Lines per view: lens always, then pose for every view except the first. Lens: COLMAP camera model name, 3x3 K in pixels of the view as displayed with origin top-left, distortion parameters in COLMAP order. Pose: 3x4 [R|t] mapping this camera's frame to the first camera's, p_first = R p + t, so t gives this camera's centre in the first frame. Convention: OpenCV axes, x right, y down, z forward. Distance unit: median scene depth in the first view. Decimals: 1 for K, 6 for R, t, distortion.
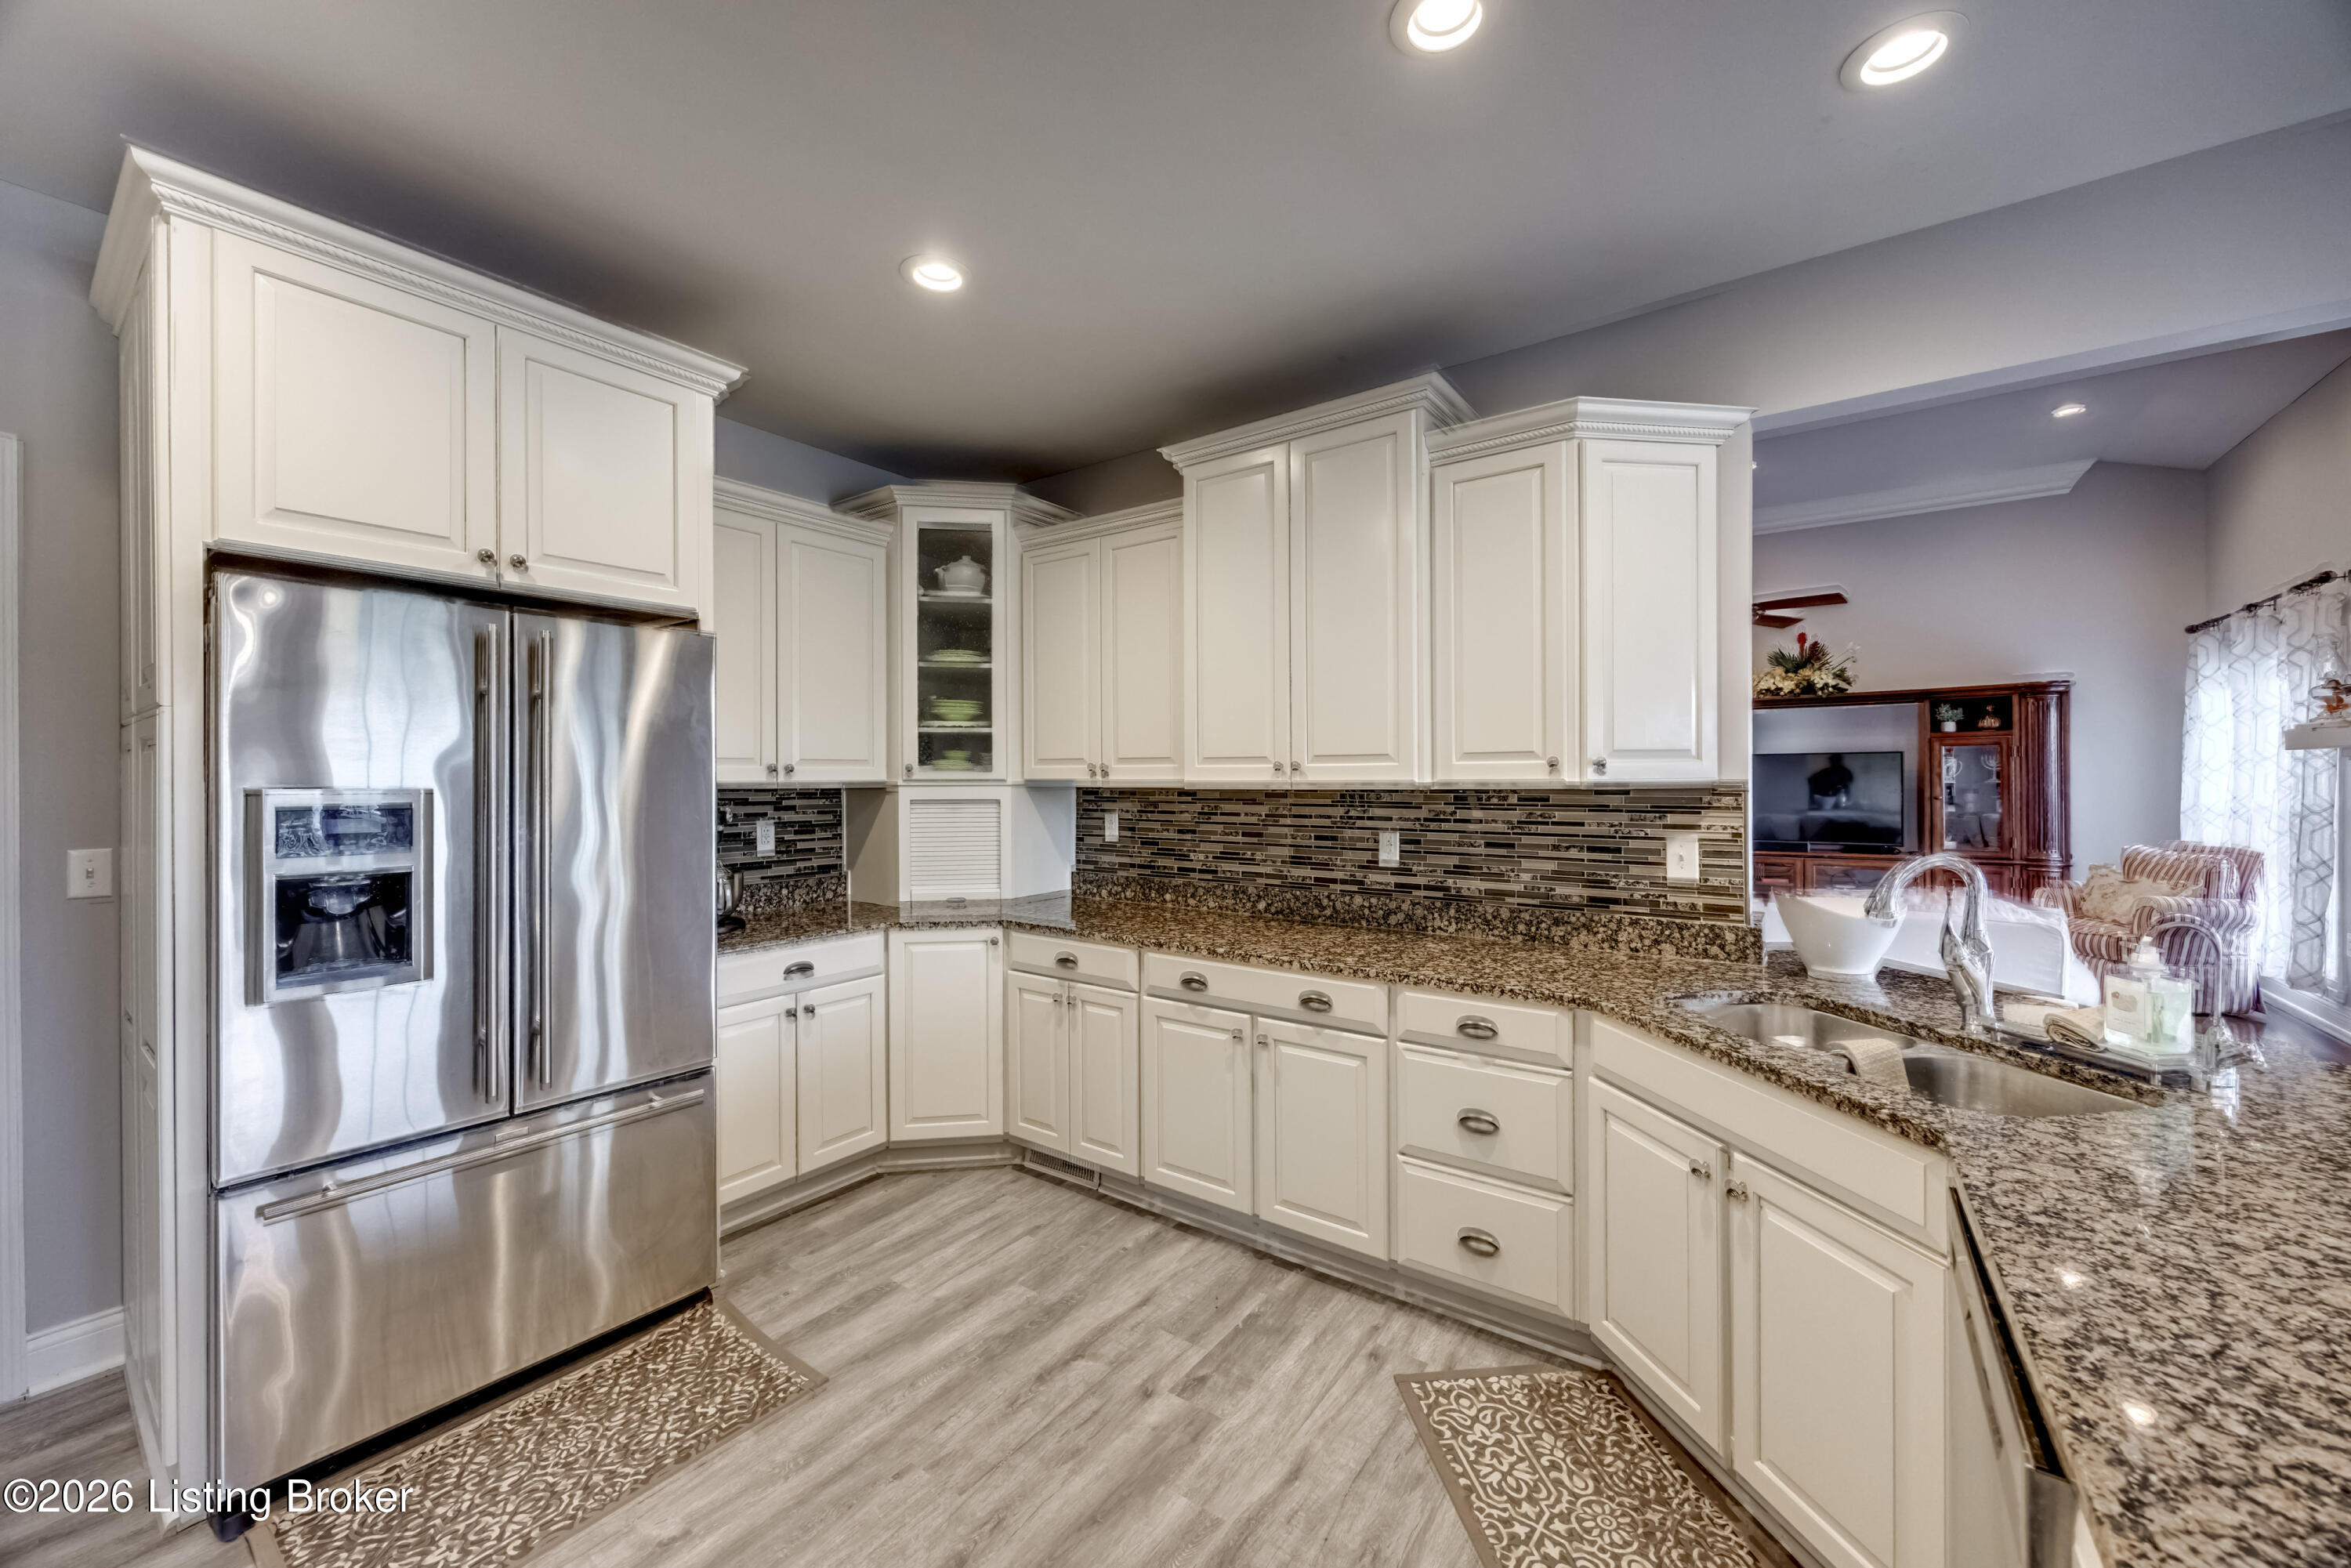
lens RADIAL K [[886.3, 0, 1178.4], [0, 886.3, 777.3], [0, 0, 1]] dist [-0.000582, 0.000264]
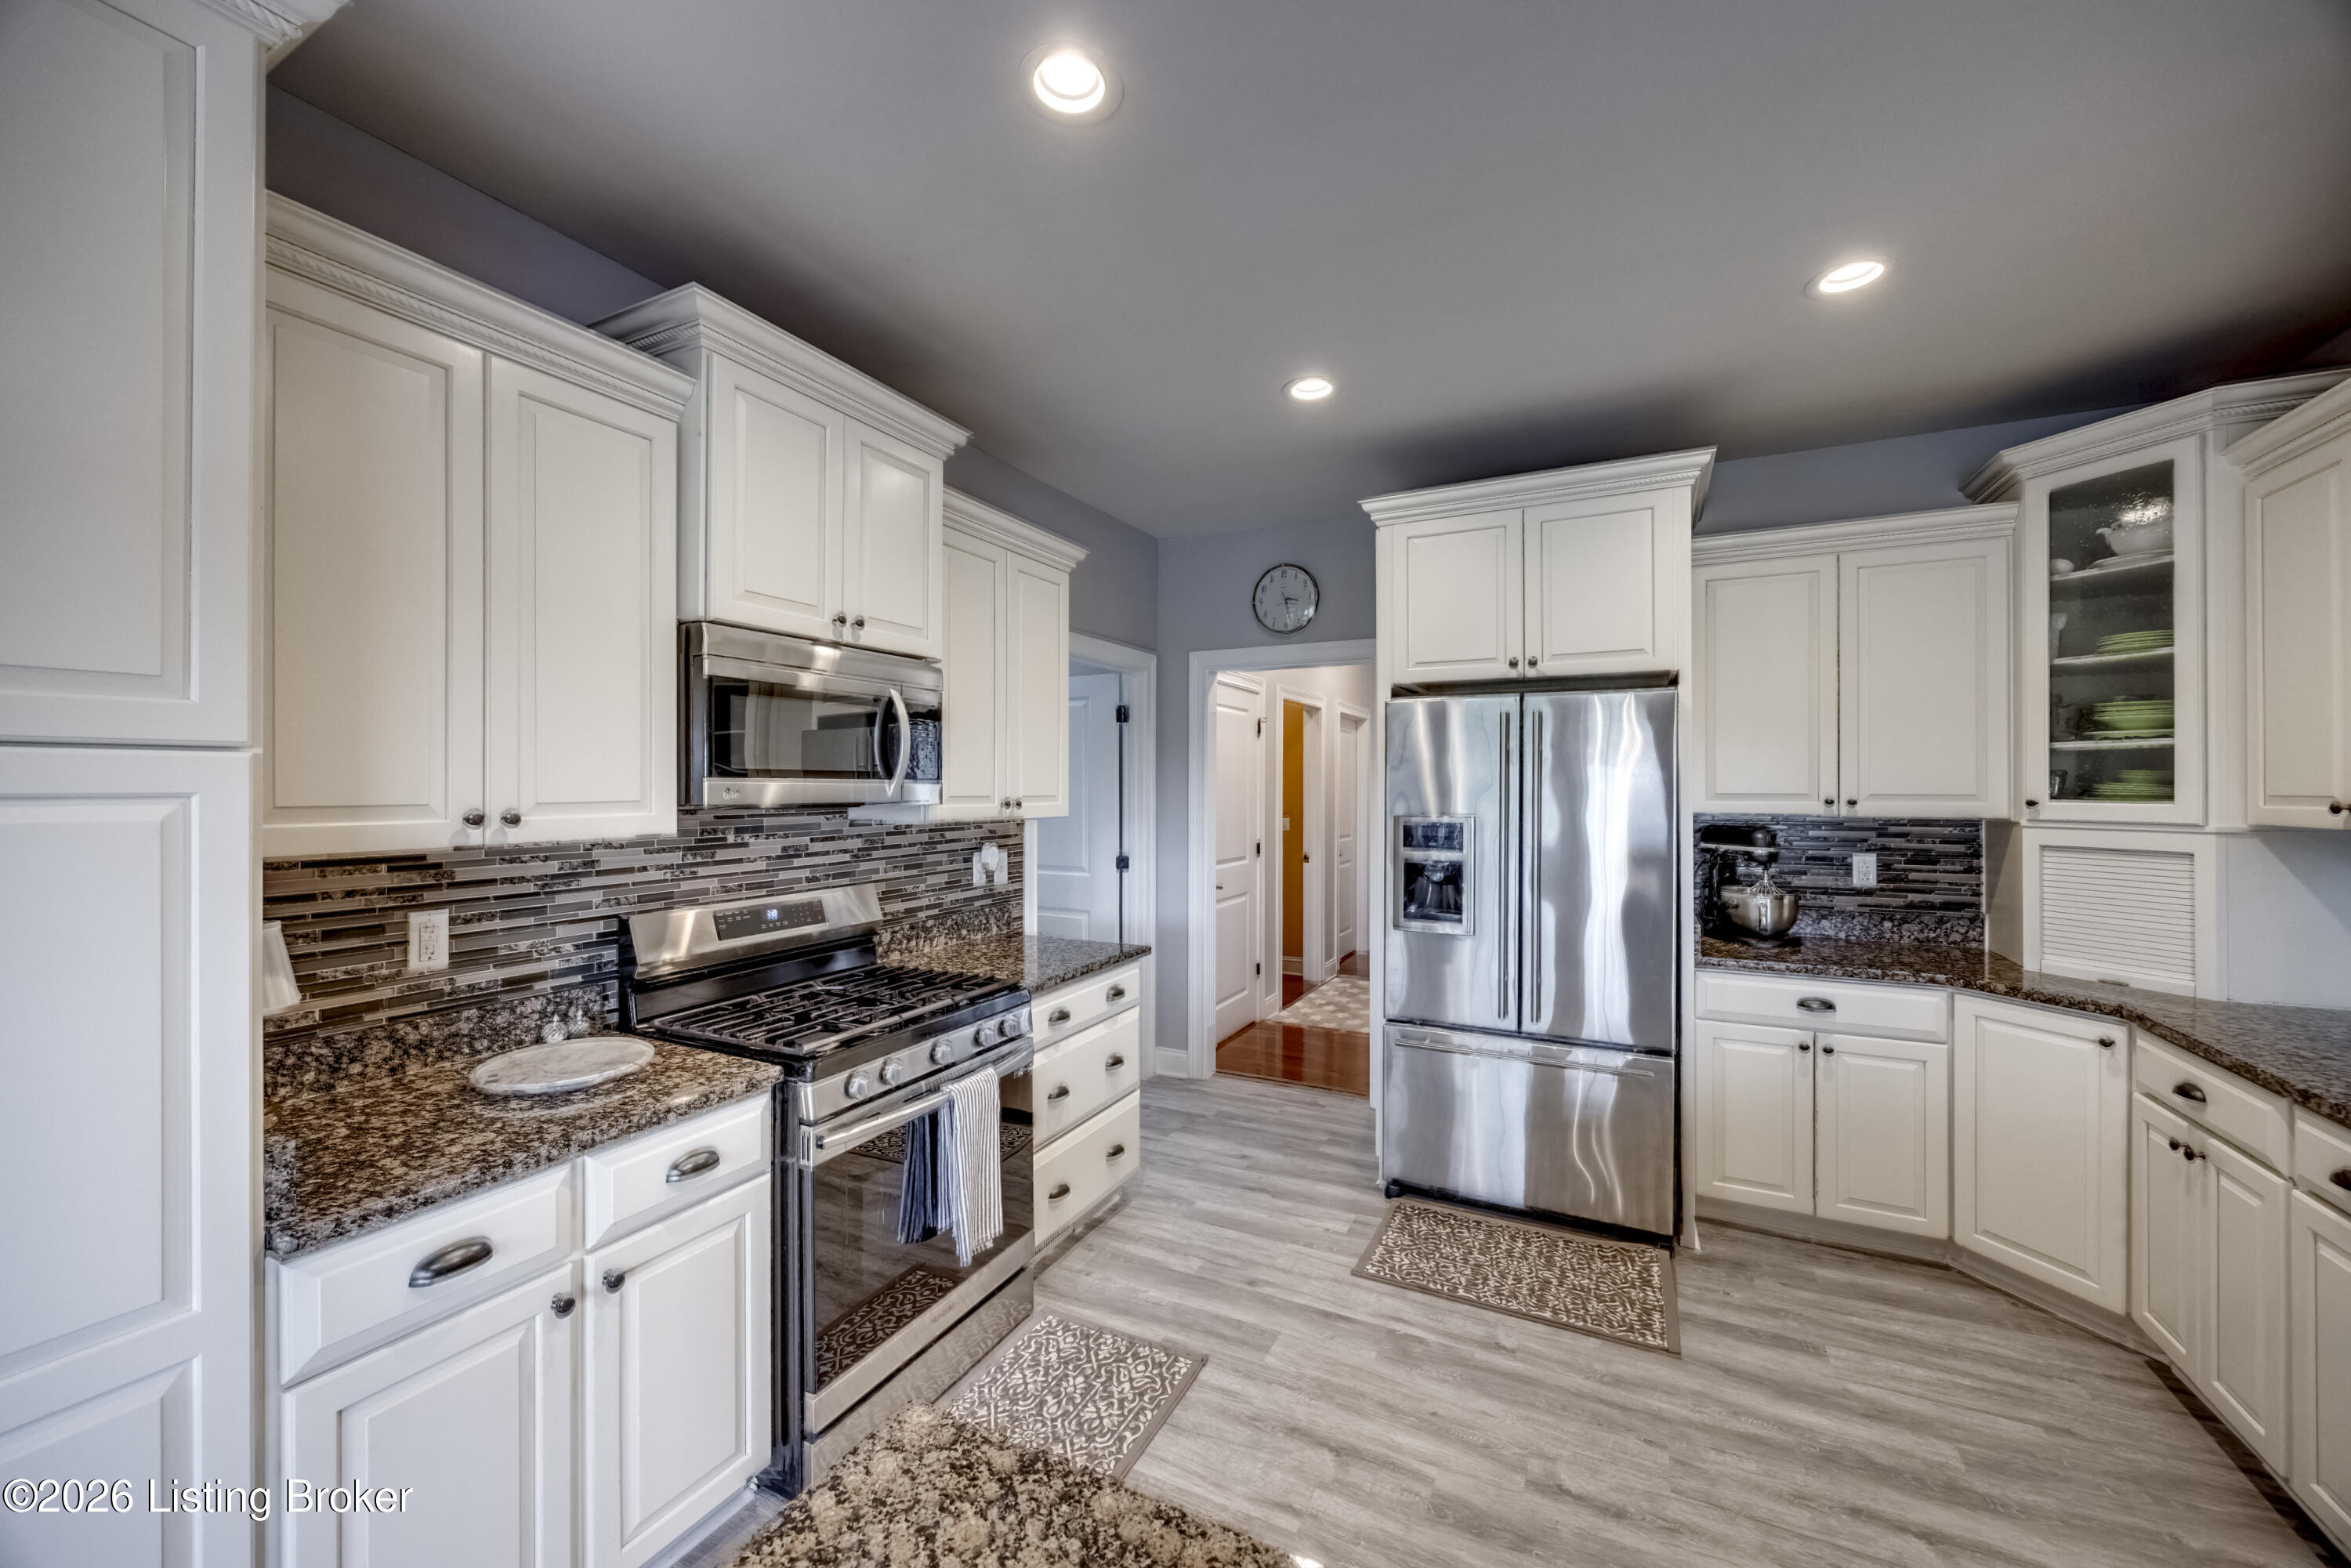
lens RADIAL K [[886.3, 0, 1174.2], [0, 886.3, 781.3], [0, 0, 1]] dist [-0.000582, 0.000264]
pose [[0.157682, -0.002808, -0.987486, 0.414267], [-0.000612, 0.999995, -0.002941, -0.027318], [0.987490, 0.001068, 0.157679, 0.135475]]
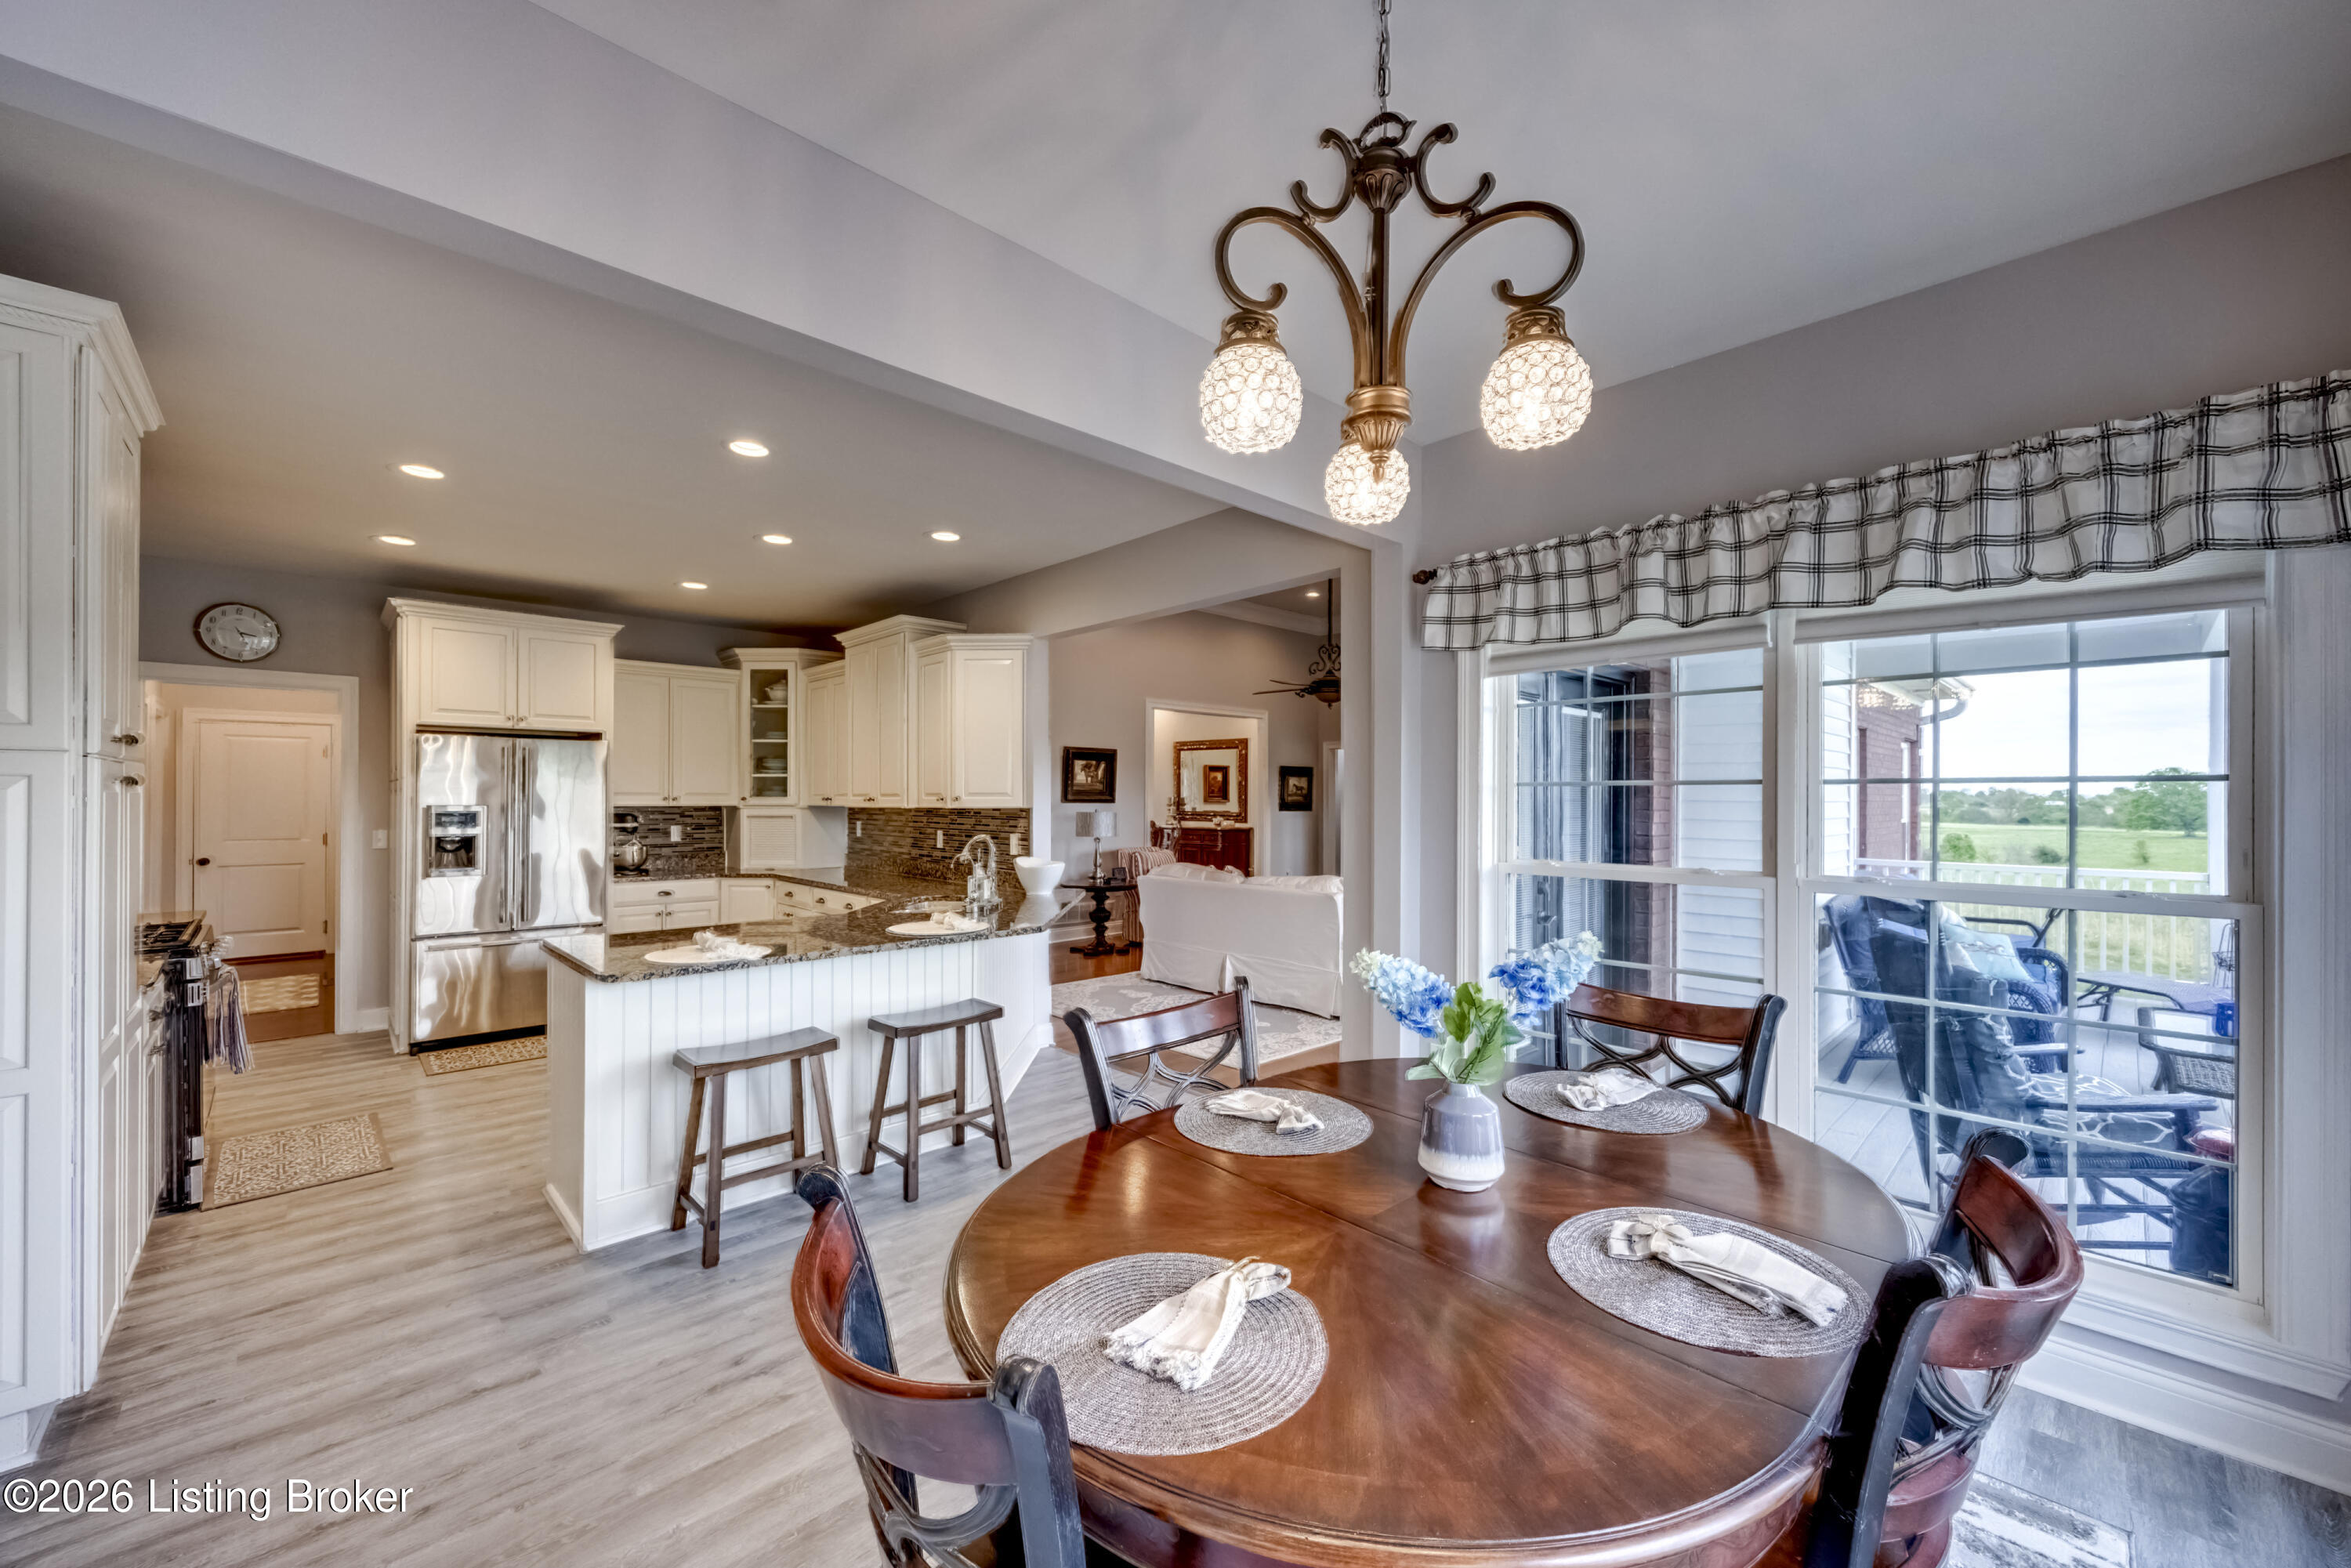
lens RADIAL K [[886.3, 0, 1176.3], [0, 886.3, 796.1], [0, 0, 1]] dist [-0.000582, 0.000264]
pose [[0.985851, 0.005142, -0.167544, 1.079418], [-0.005169, 0.999987, 0.000278, -0.019539], [0.167544, 0.000592, 0.985864, -0.840598]]
